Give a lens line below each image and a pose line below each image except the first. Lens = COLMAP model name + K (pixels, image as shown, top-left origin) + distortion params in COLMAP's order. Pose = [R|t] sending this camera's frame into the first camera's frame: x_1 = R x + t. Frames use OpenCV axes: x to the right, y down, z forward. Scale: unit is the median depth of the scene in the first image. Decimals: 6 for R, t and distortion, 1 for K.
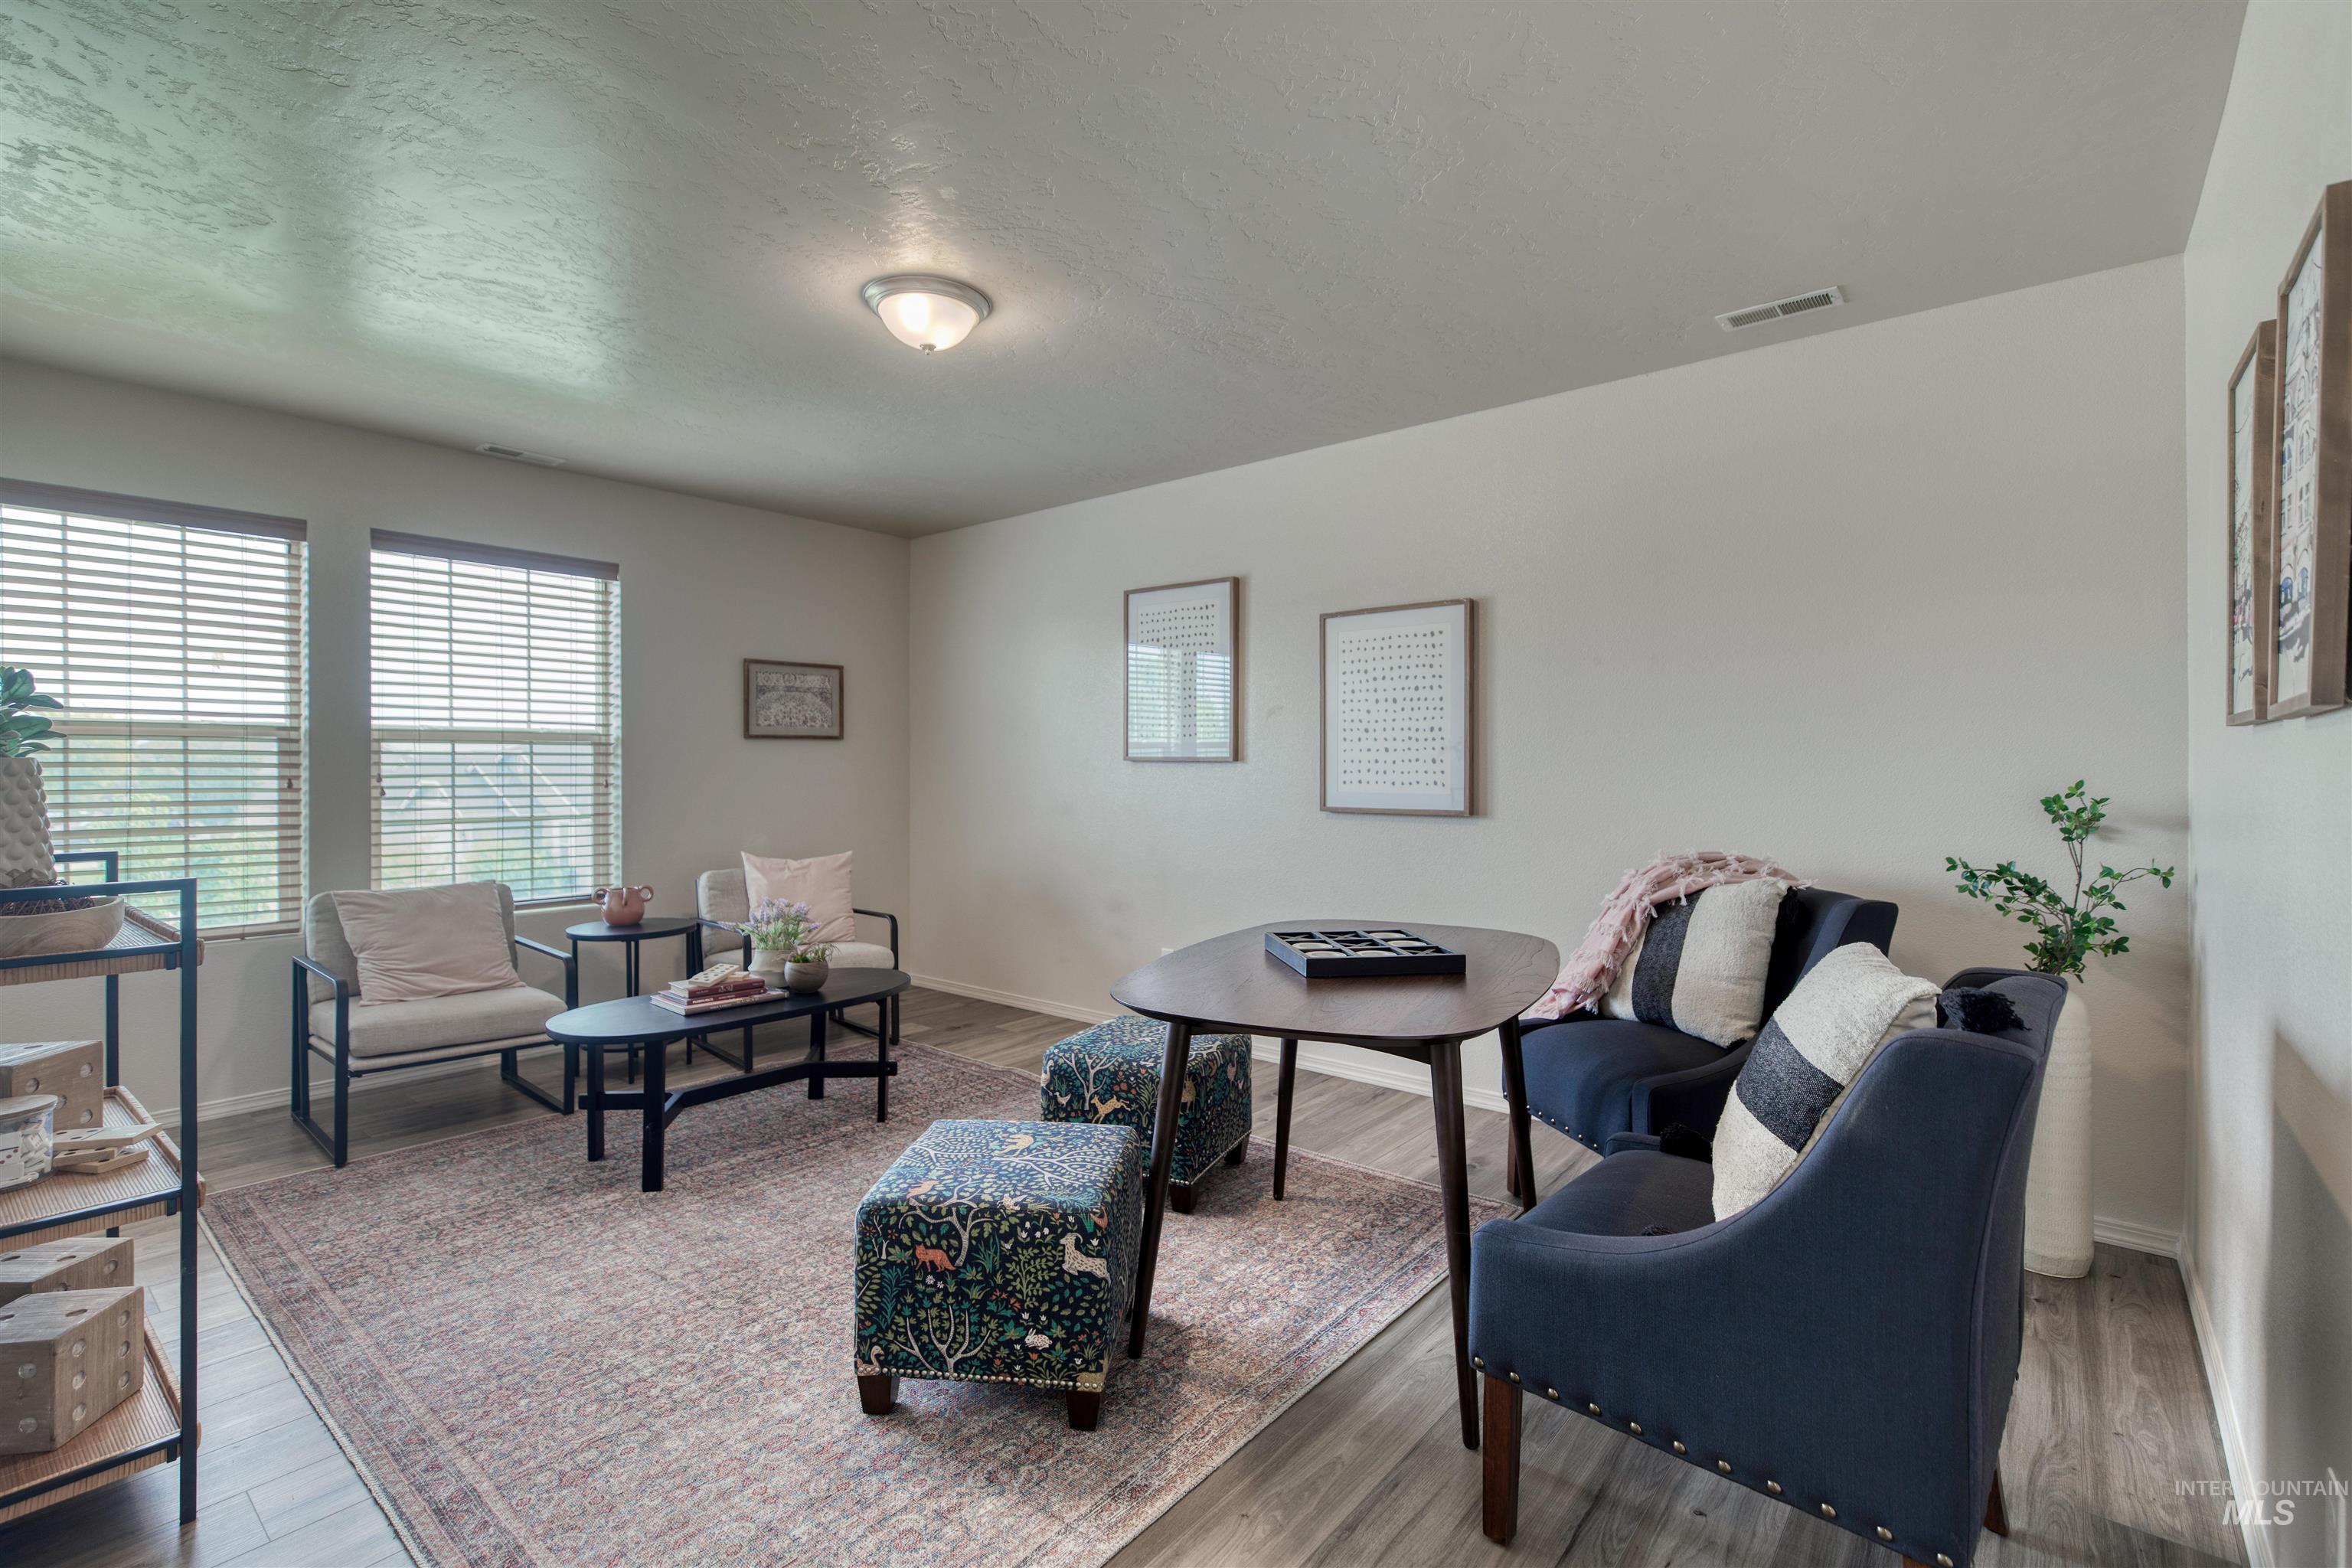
lens RADIAL K [[1058.9, 0, 1151.8], [0, 1058.9, 775.5], [0, 0, 1]] dist [0.004964, 0.000324]
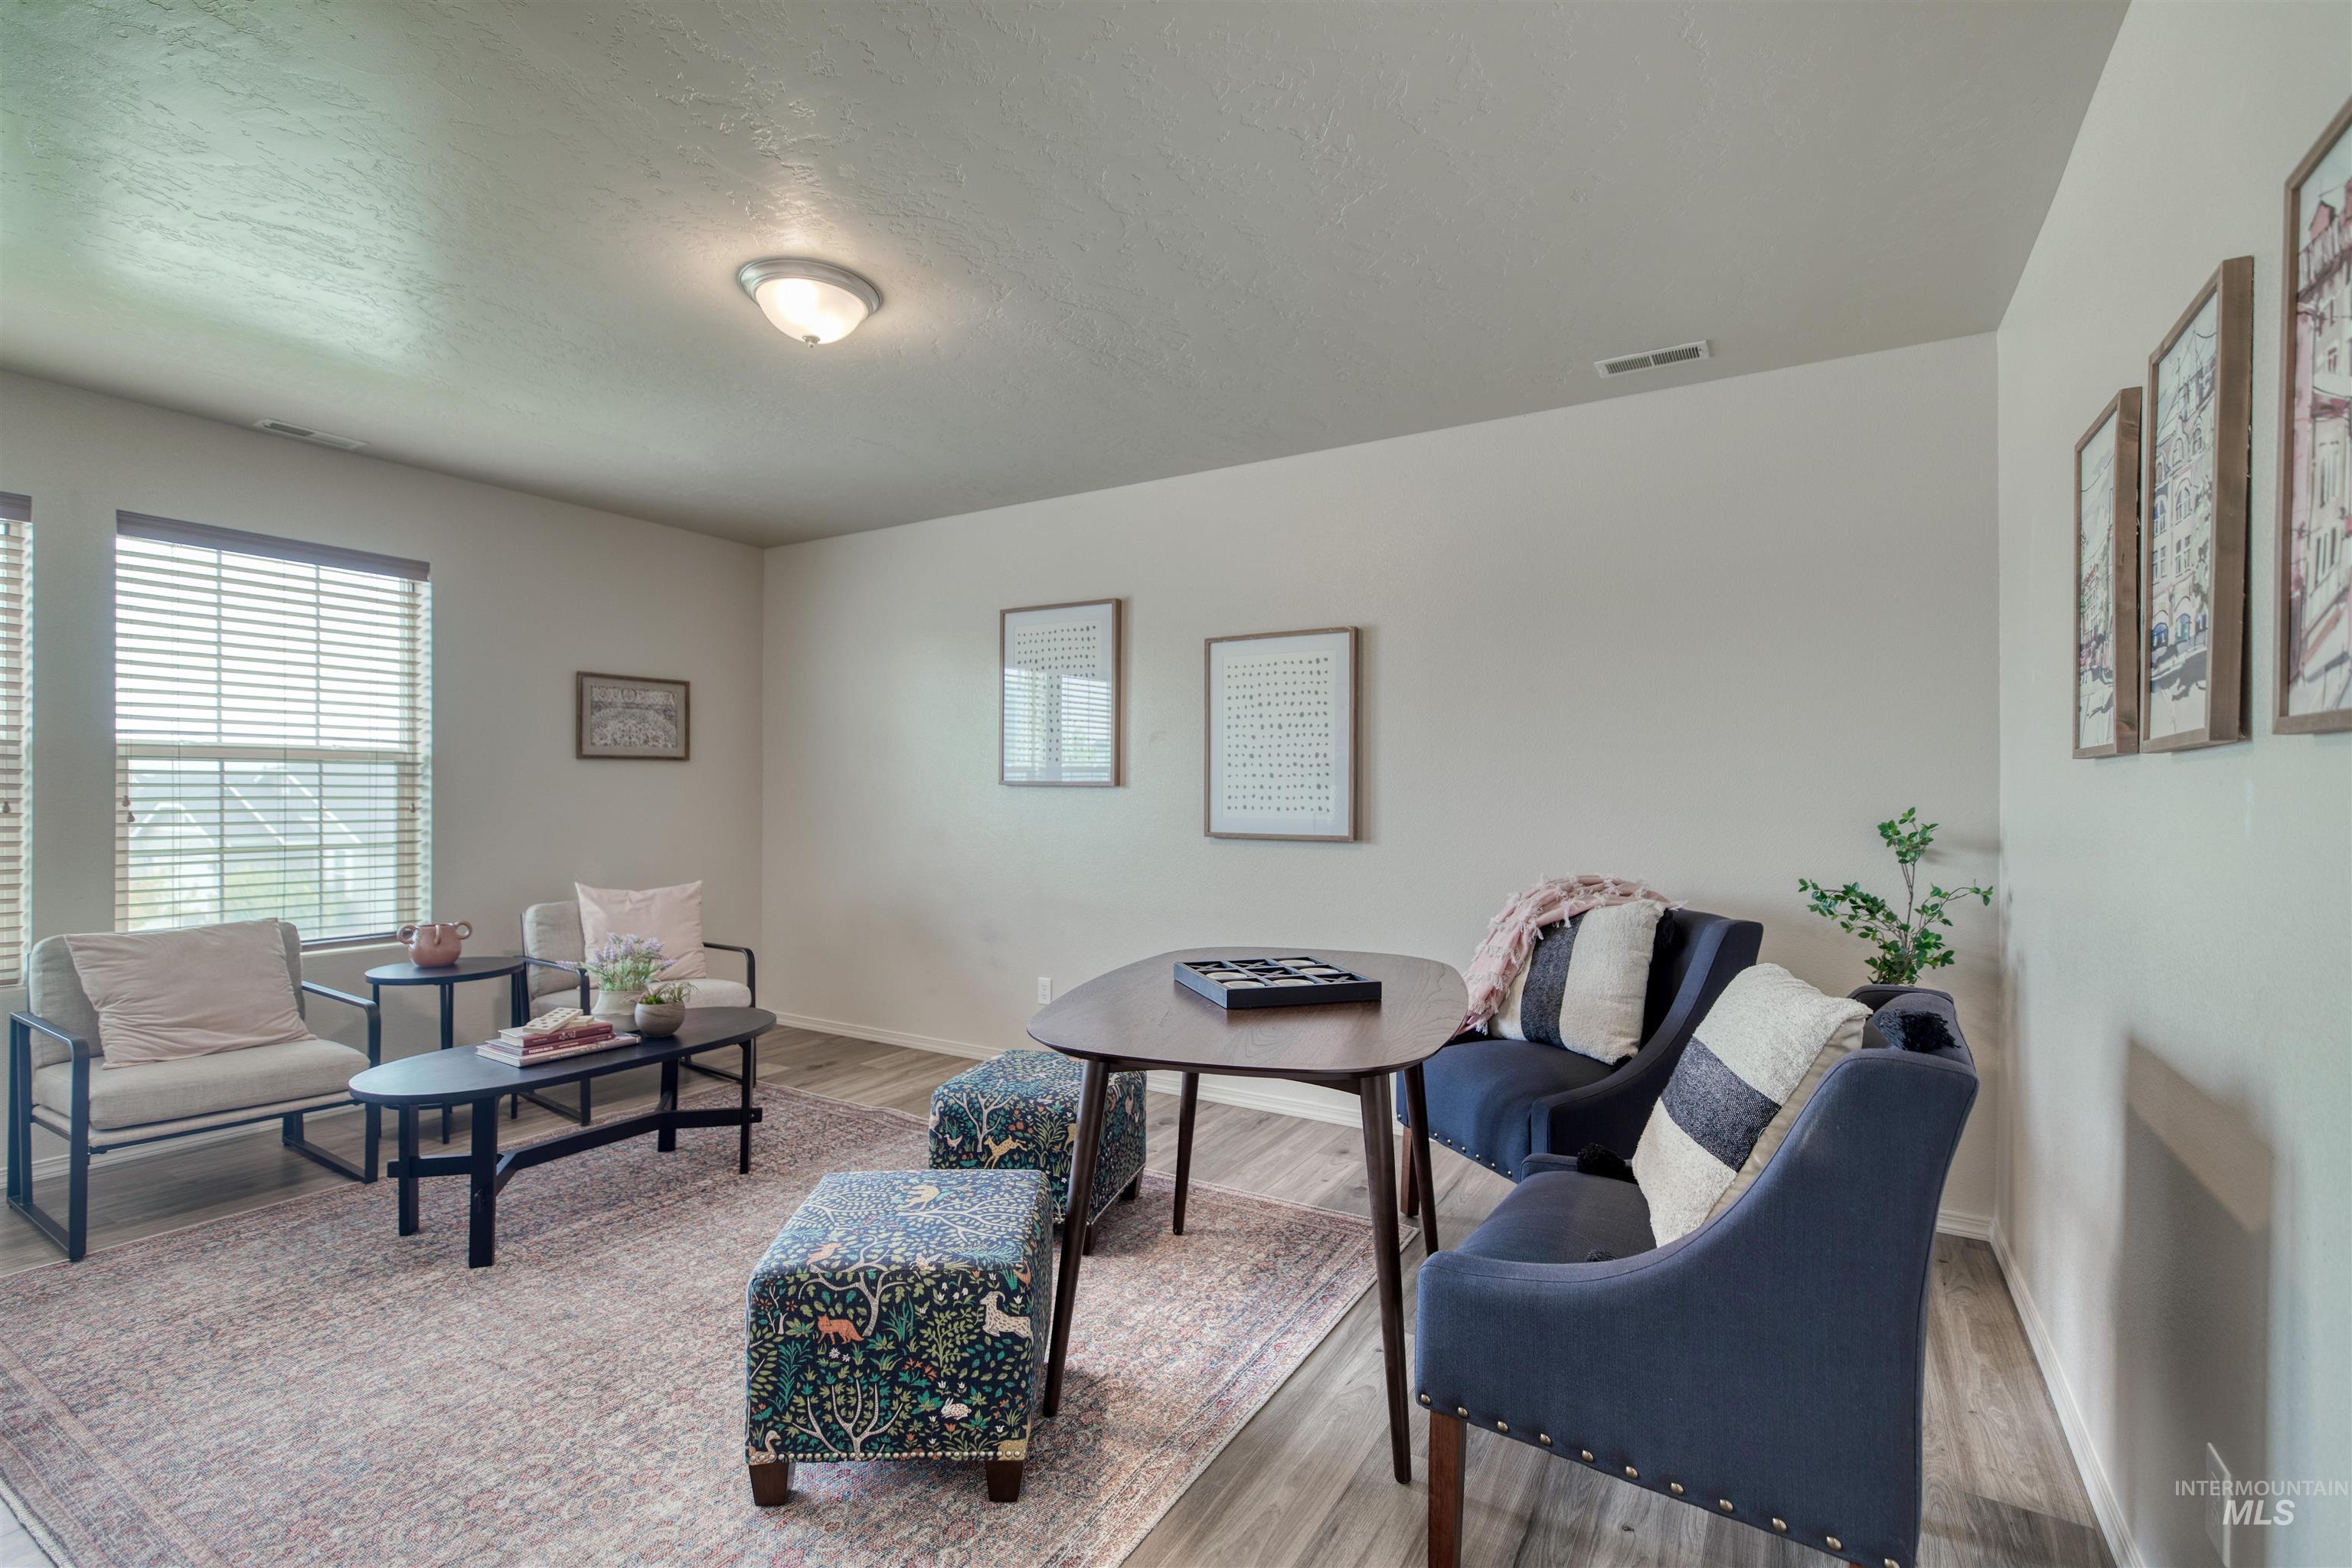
lens RADIAL K [[1058.9, 0, 1160.4], [0, 1058.9, 797.4], [0, 0, 1]] dist [0.004964, 0.000324]
pose [[0.988519, 0.002815, 0.151068, -0.048079], [-0.002488, 0.999994, -0.002352, -0.001125], [-0.151074, 0.001949, 0.988521, 0.036253]]
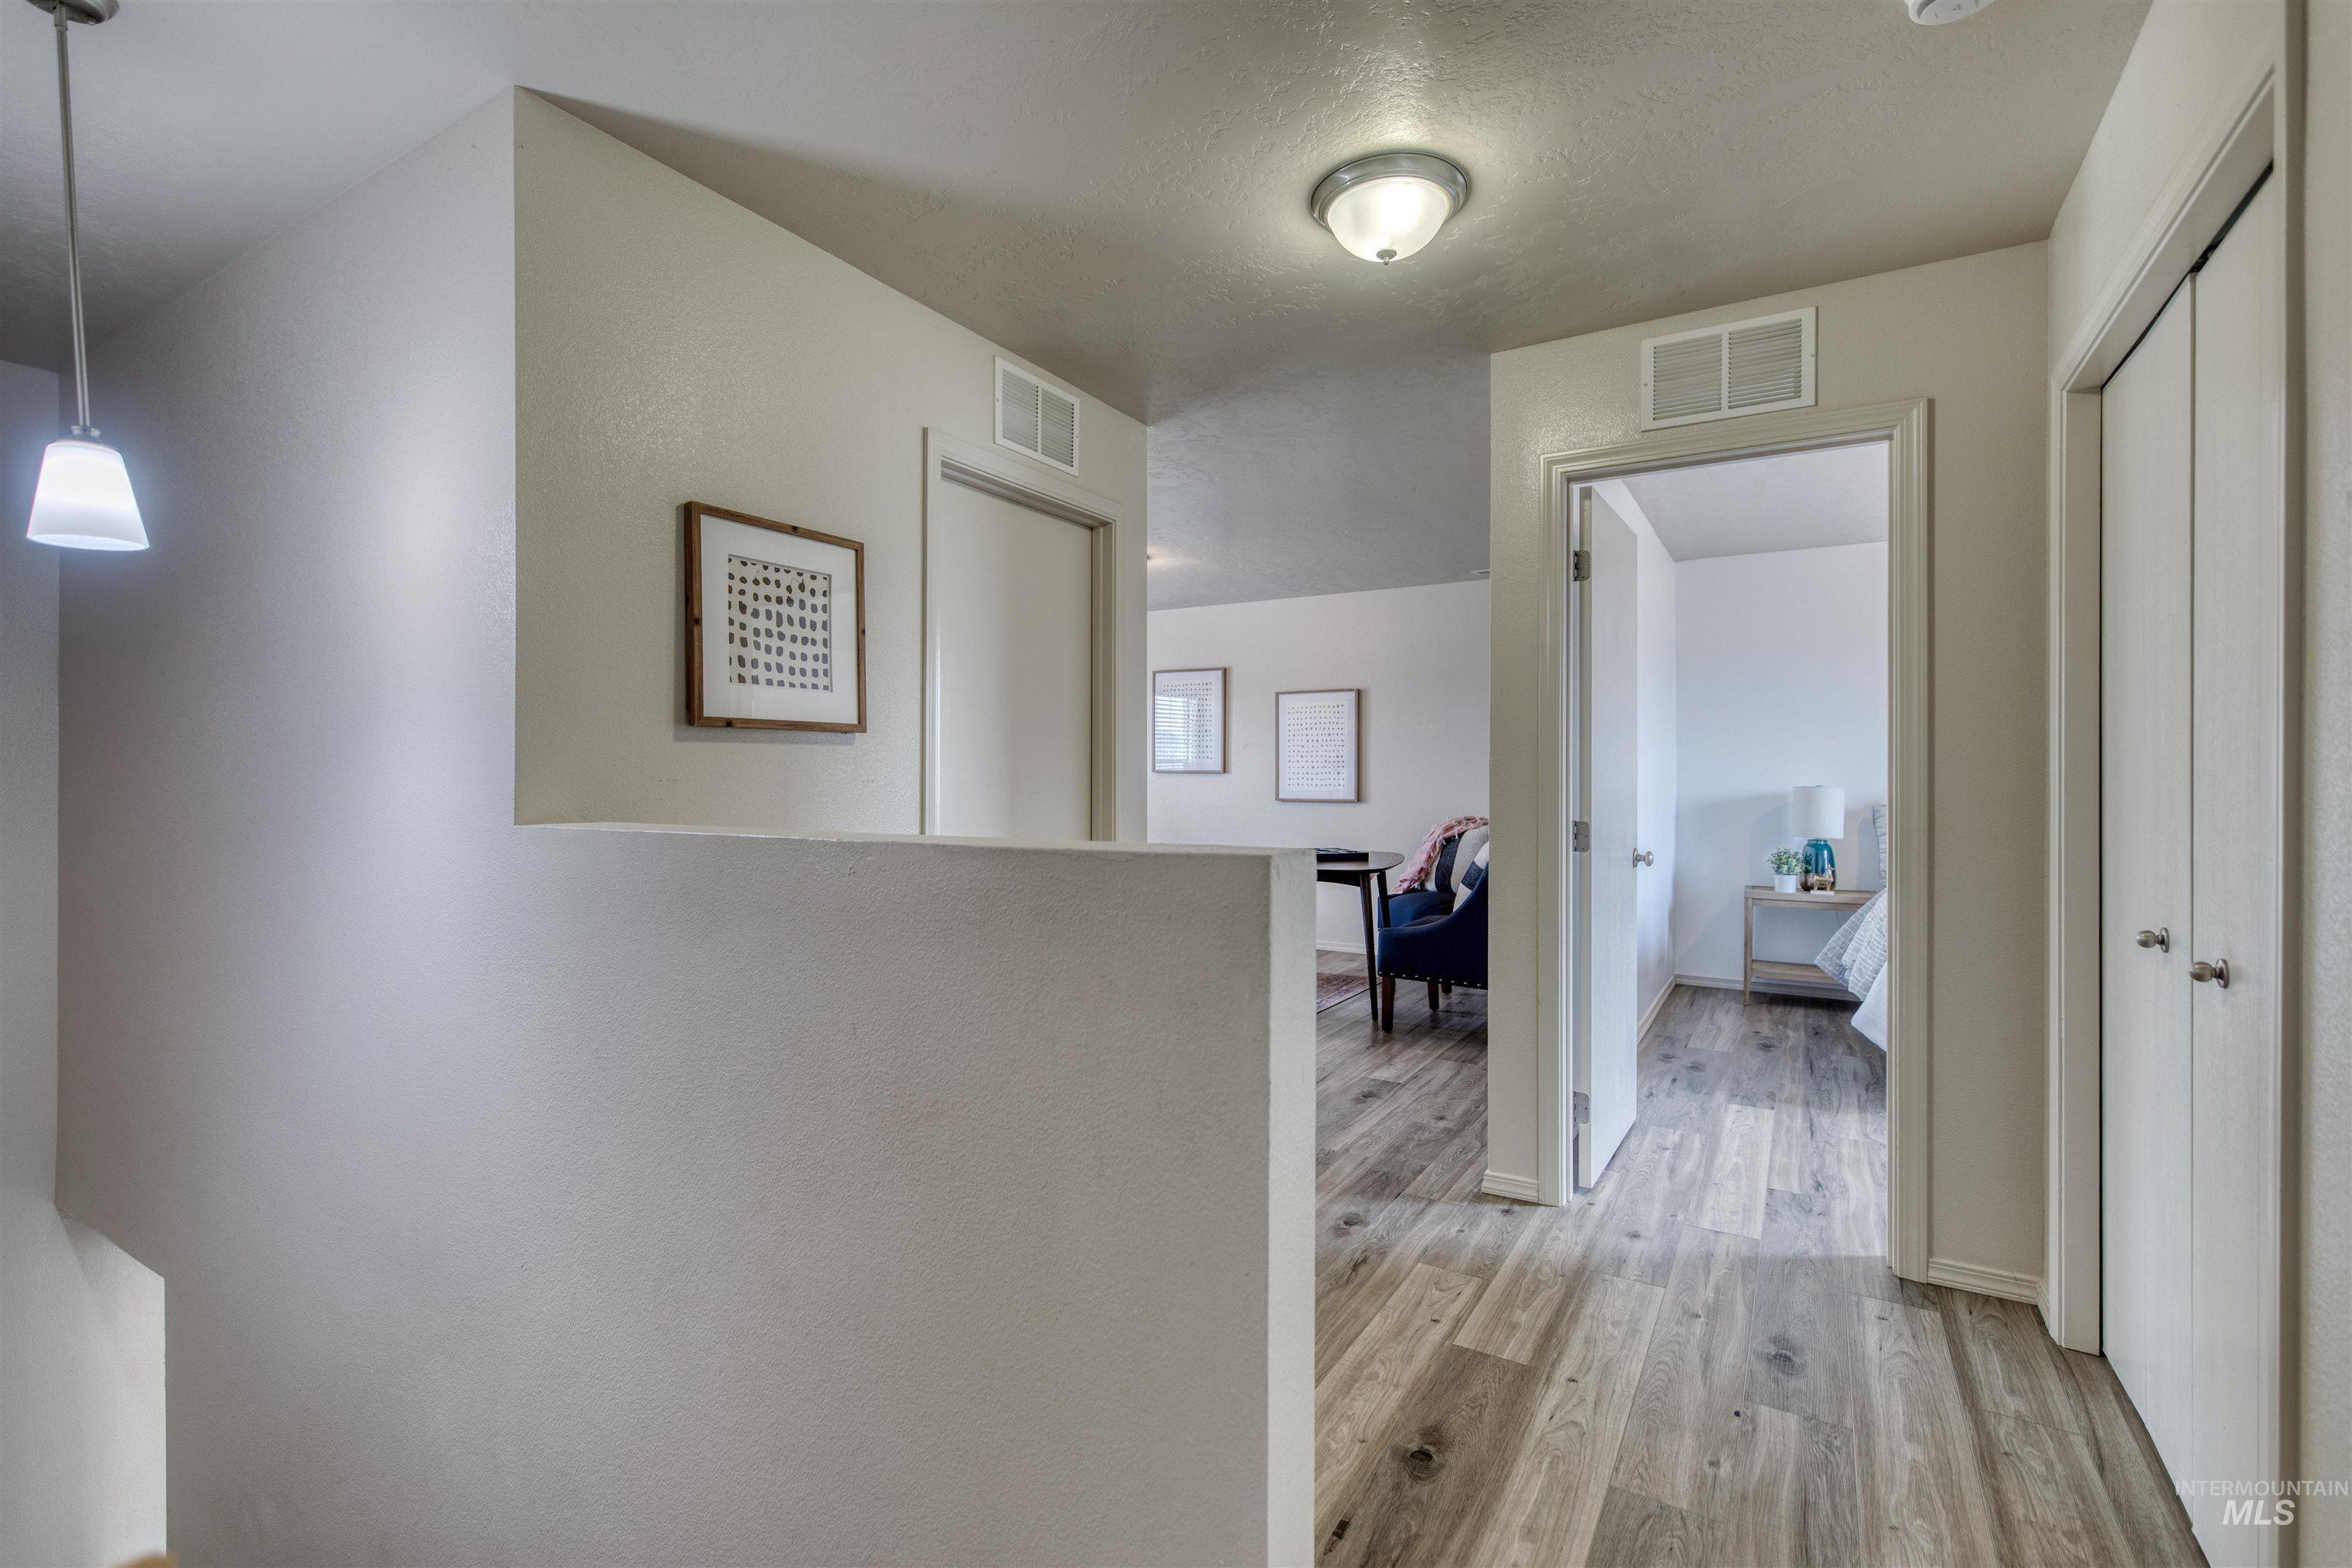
lens RADIAL K [[1058.9, 0, 1170.0], [0, 1058.9, 779.0], [0, 0, 1]] dist [0.004964, 0.000324]
pose [[0.986387, 0.008342, 0.164227, -0.461553], [-0.006899, 0.999932, -0.009356, 0.021009], [-0.164294, 0.008095, 0.986378, -1.102523]]
